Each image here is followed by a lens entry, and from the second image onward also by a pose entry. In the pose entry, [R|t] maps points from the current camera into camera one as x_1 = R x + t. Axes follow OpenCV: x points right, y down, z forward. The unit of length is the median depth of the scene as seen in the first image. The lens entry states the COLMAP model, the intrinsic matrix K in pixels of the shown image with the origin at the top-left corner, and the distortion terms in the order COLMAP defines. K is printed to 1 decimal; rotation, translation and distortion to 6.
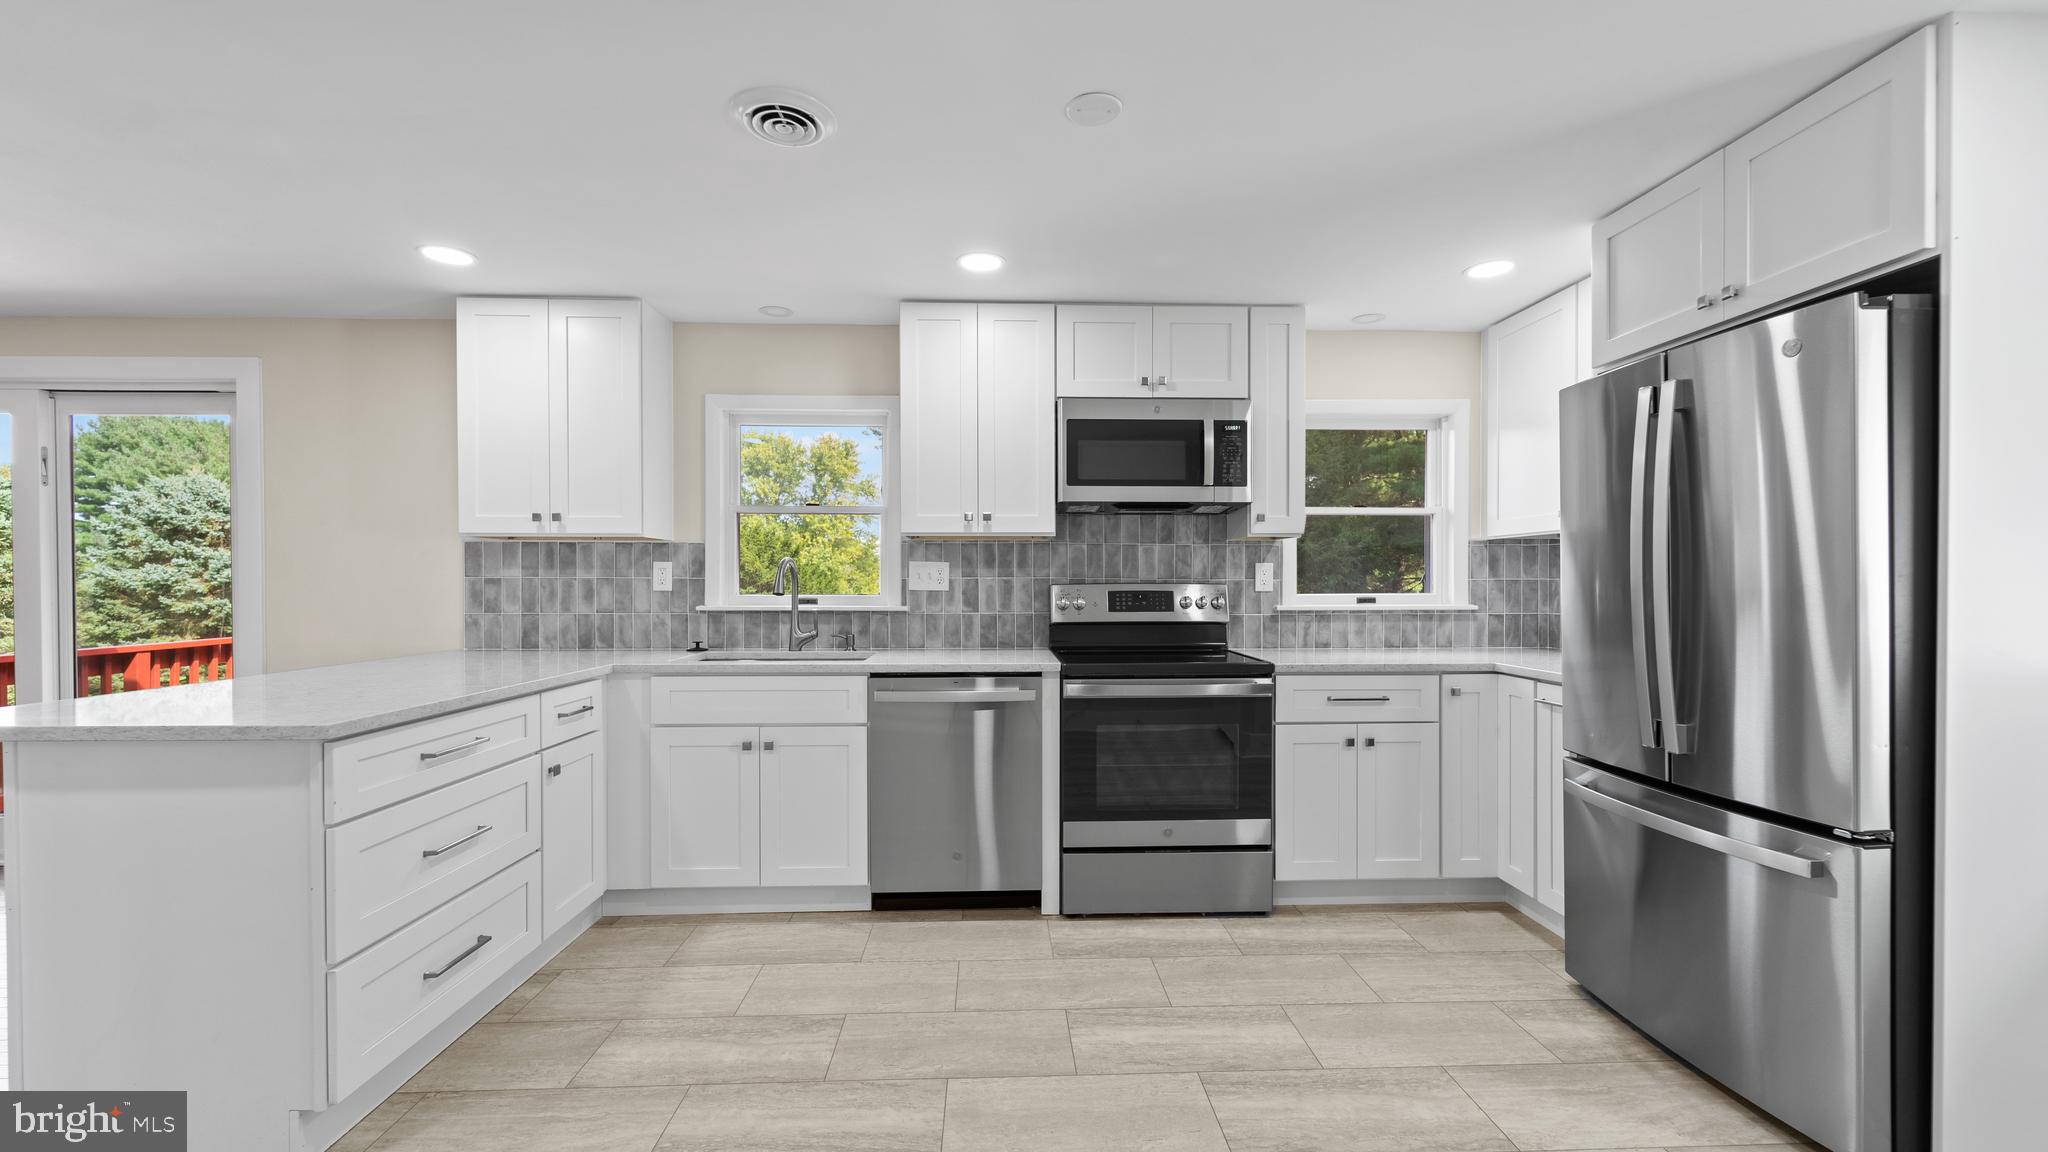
lens RADIAL K [[822.1, 0, 1023.9], [0, 822.1, 591.0], [0, 0, 1]] dist [0.001202, -0.000739]
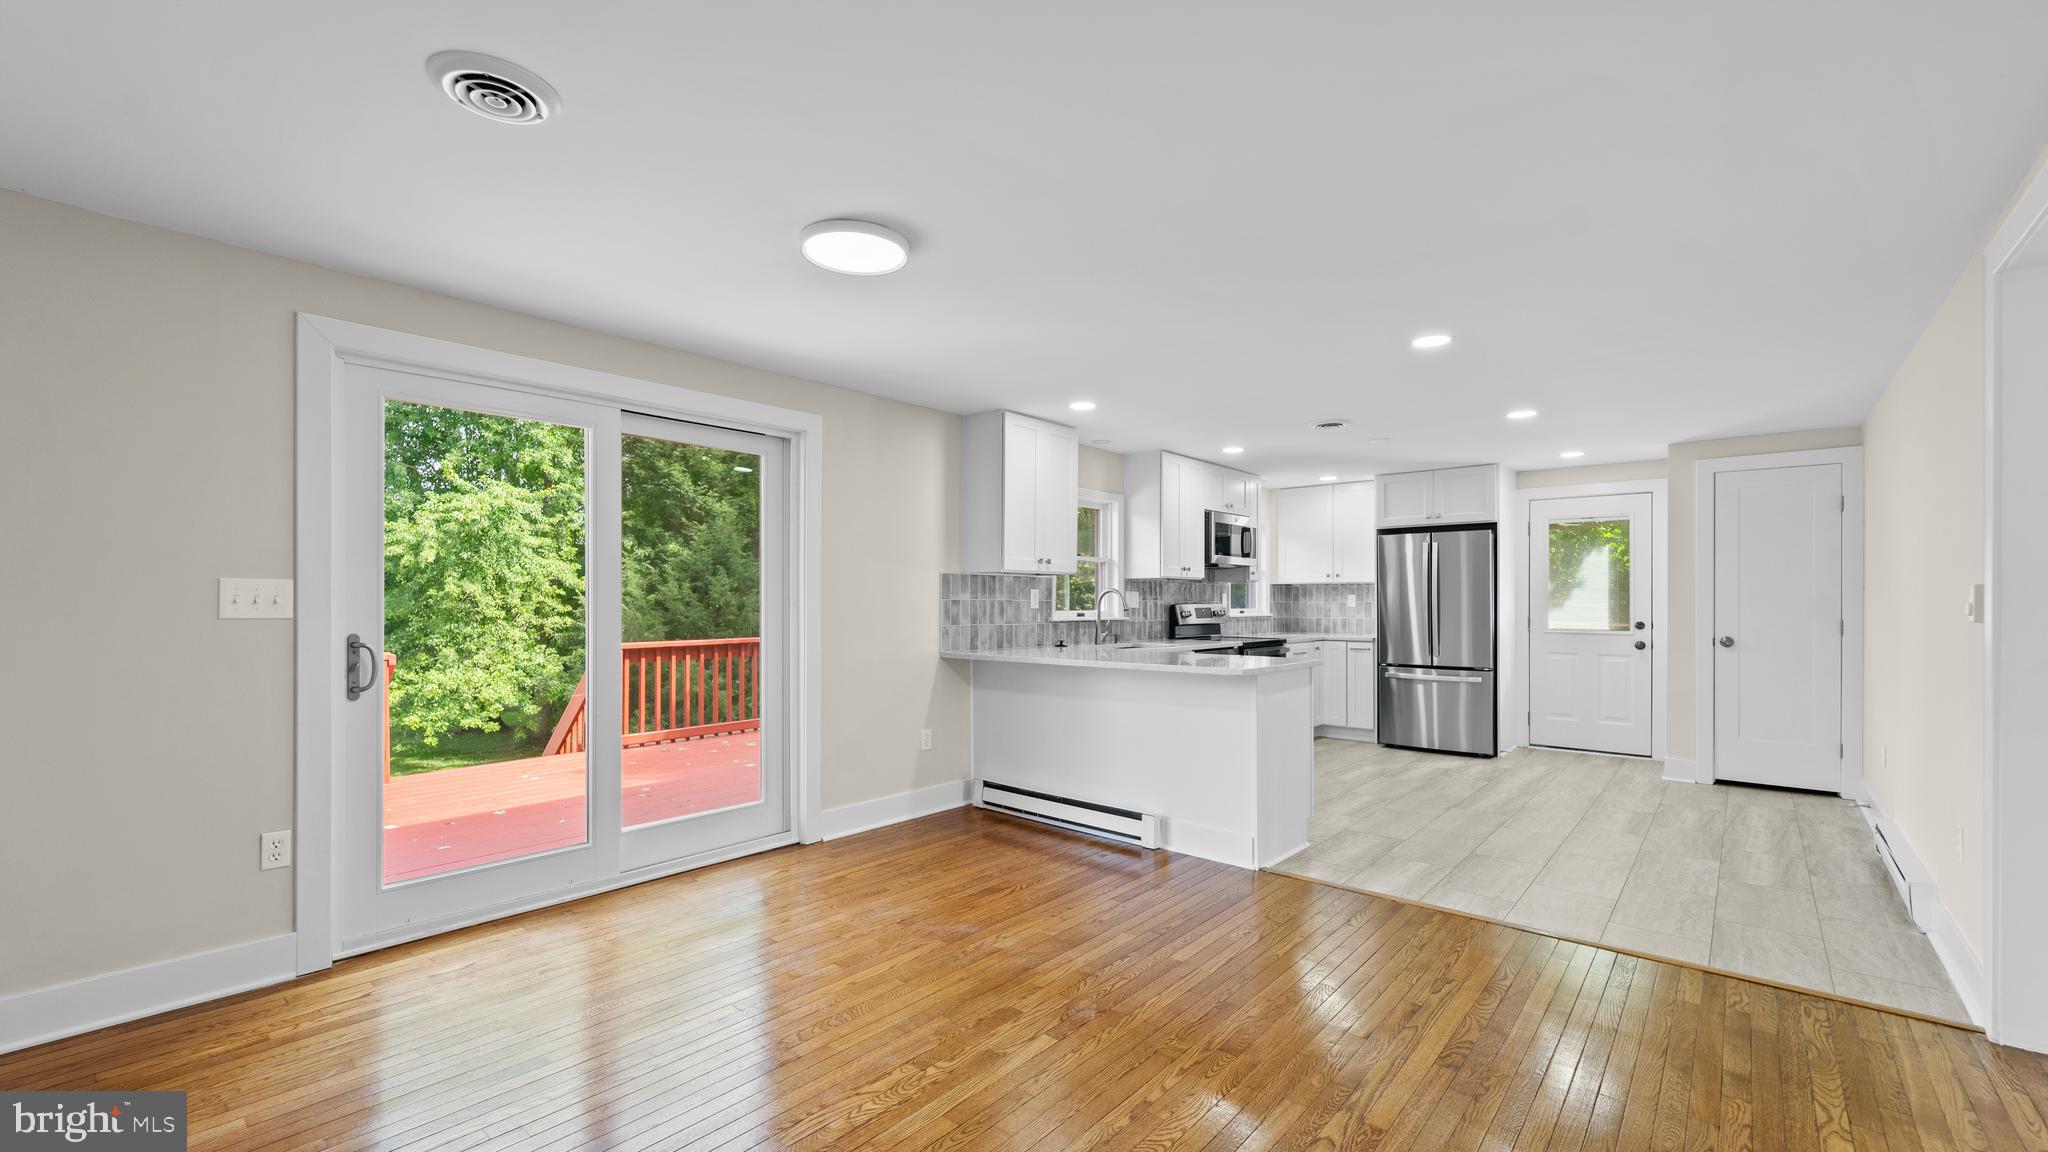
lens RADIAL K [[840.0, 0, 1025.5], [0, 840.0, 600.4], [0, 0, 1]] dist [0.002213, 0.000003]
pose [[0.681823, 0.003412, 0.731509, -1.681367], [0.005876, 0.999931, -0.010142, 0.000285], [-0.731494, 0.011213, 0.681756, -0.052233]]
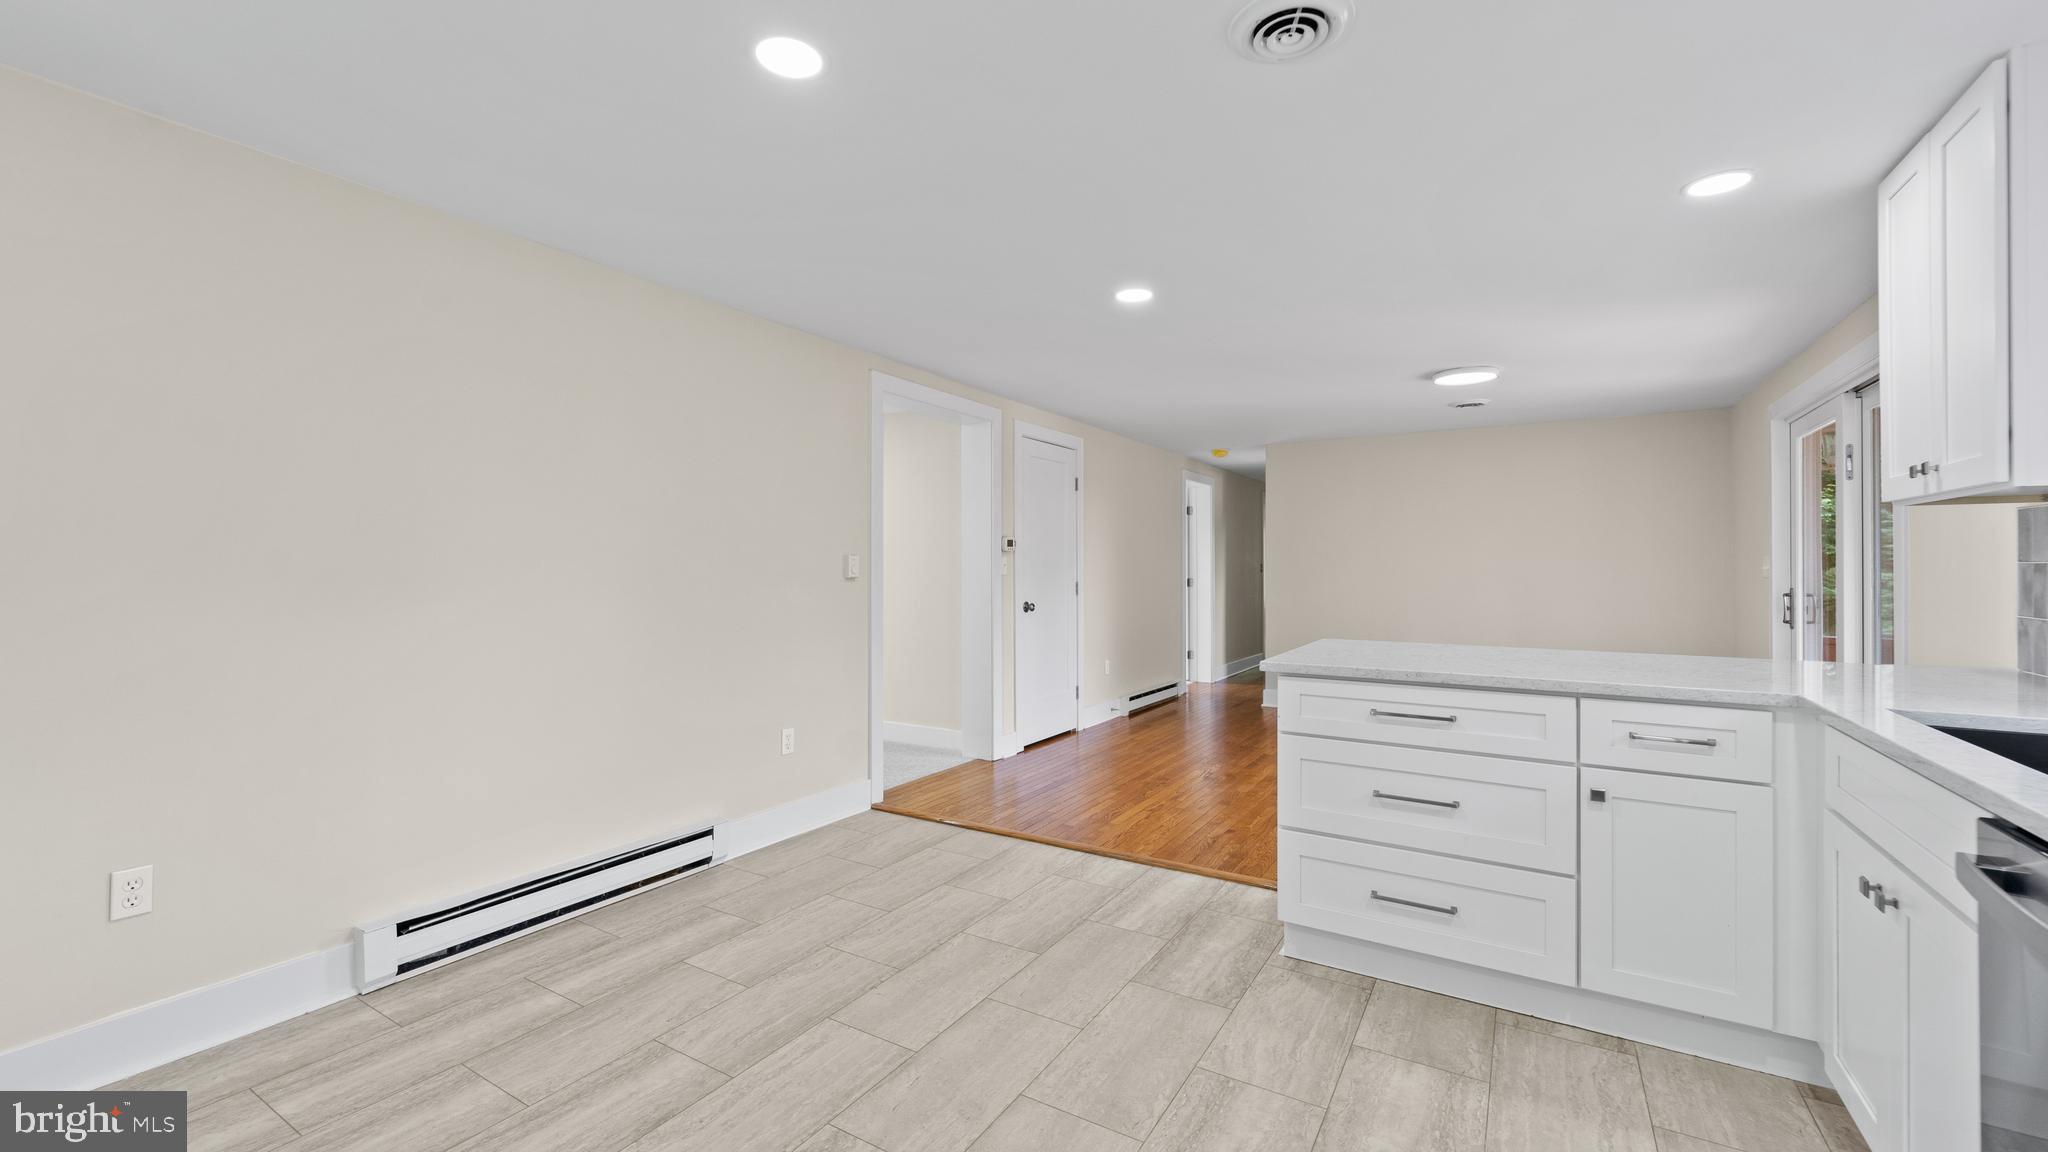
lens RADIAL K [[821.7, 0, 1022.1], [0, 821.7, 563.0], [0, 0, 1]] dist [-0.001173, -0.000382]
pose [[-0.554977, -0.003413, -0.831859, 0.336949], [-0.010436, 0.999941, 0.002860, -0.010335], [0.831800, 0.010269, -0.554980, 0.731422]]
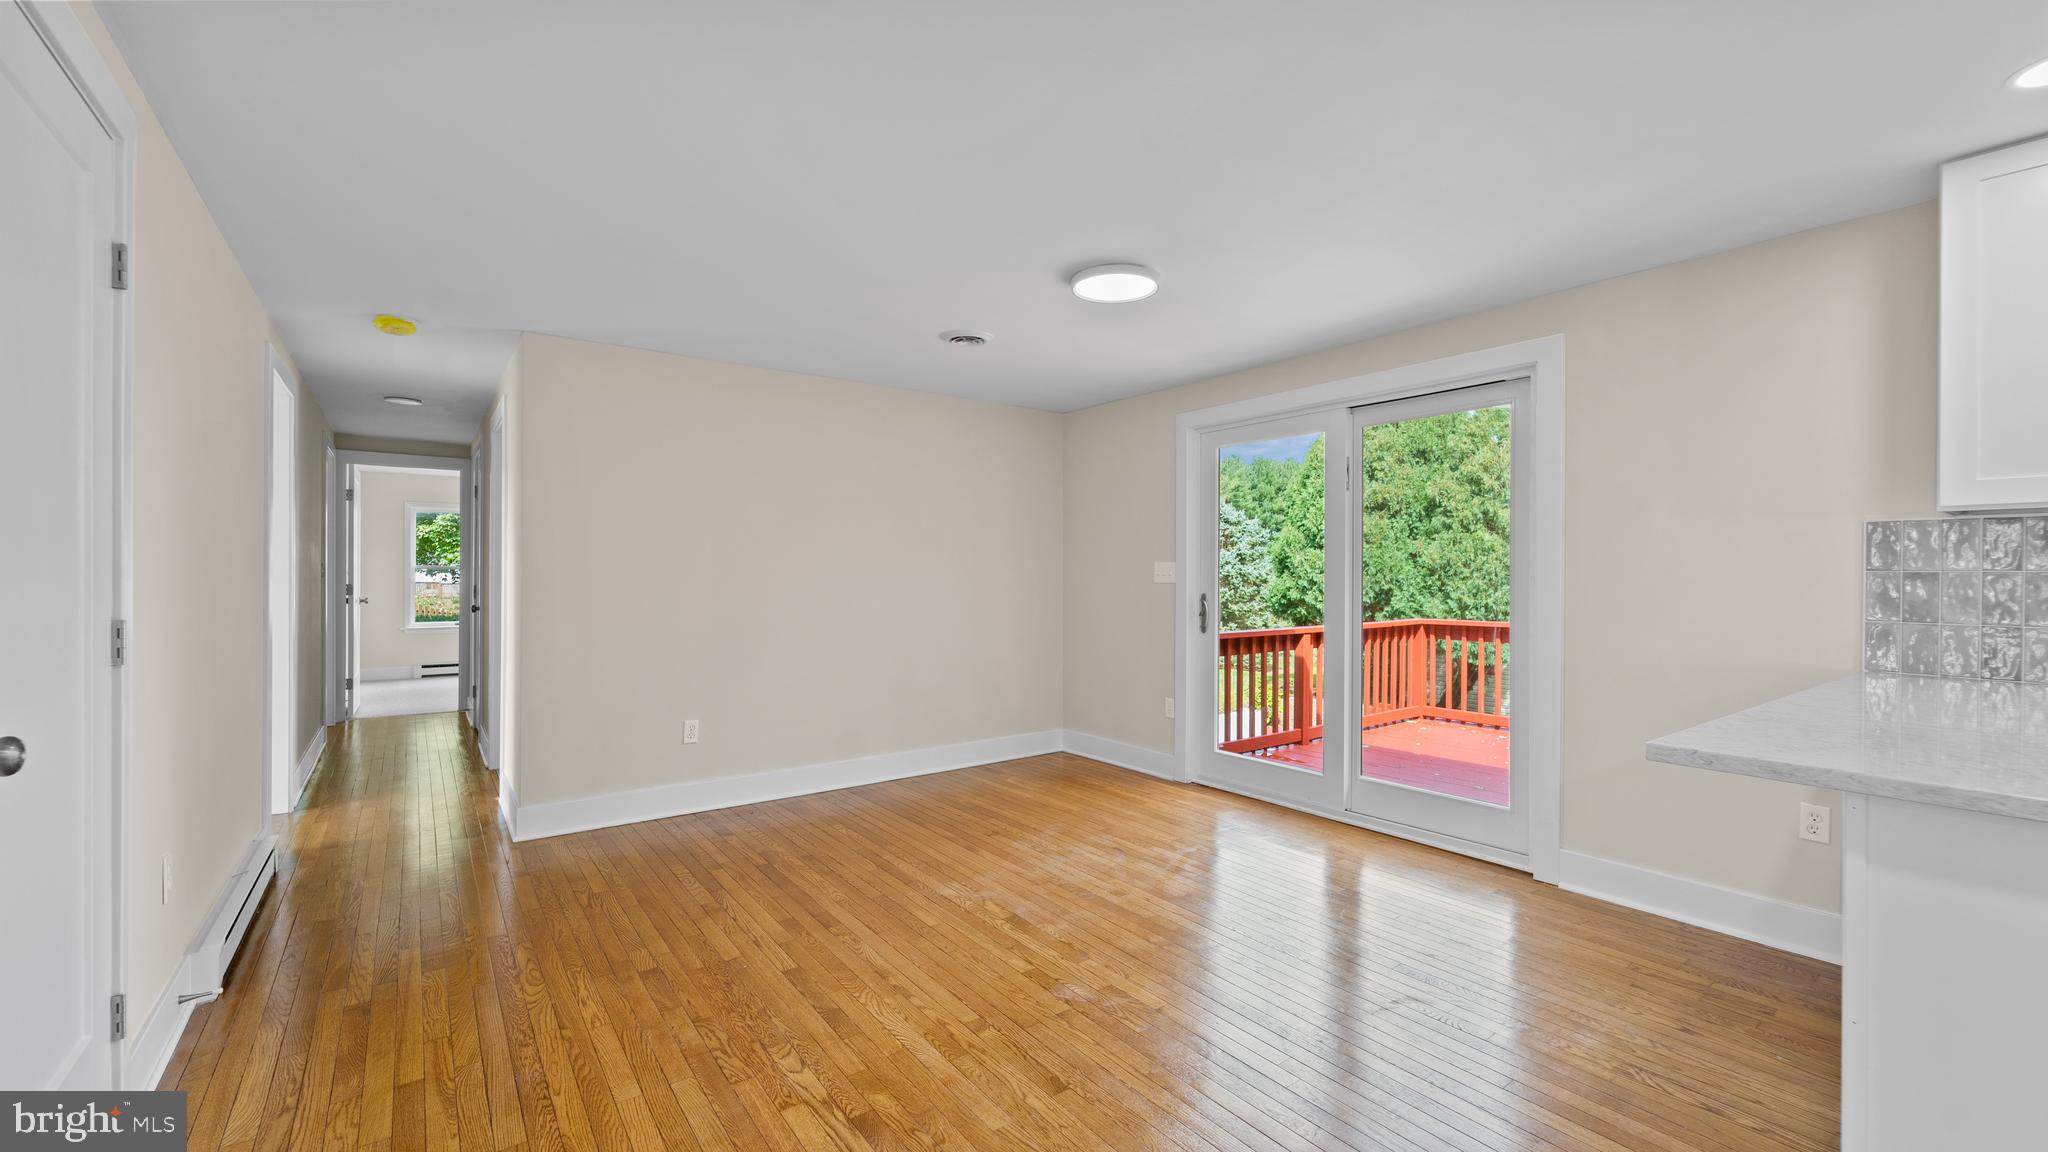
lens RADIAL K [[820.1, 0, 1024.0], [0, 820.1, 576.0], [0, 0, 1]] dist [0.002208, -0.000023]
pose [[0.563866, 0.005673, -0.825847, -0.526079], [-0.015559, 0.999872, -0.003755, 0.001663], [0.825719, 0.014967, 0.563882, -0.015368]]
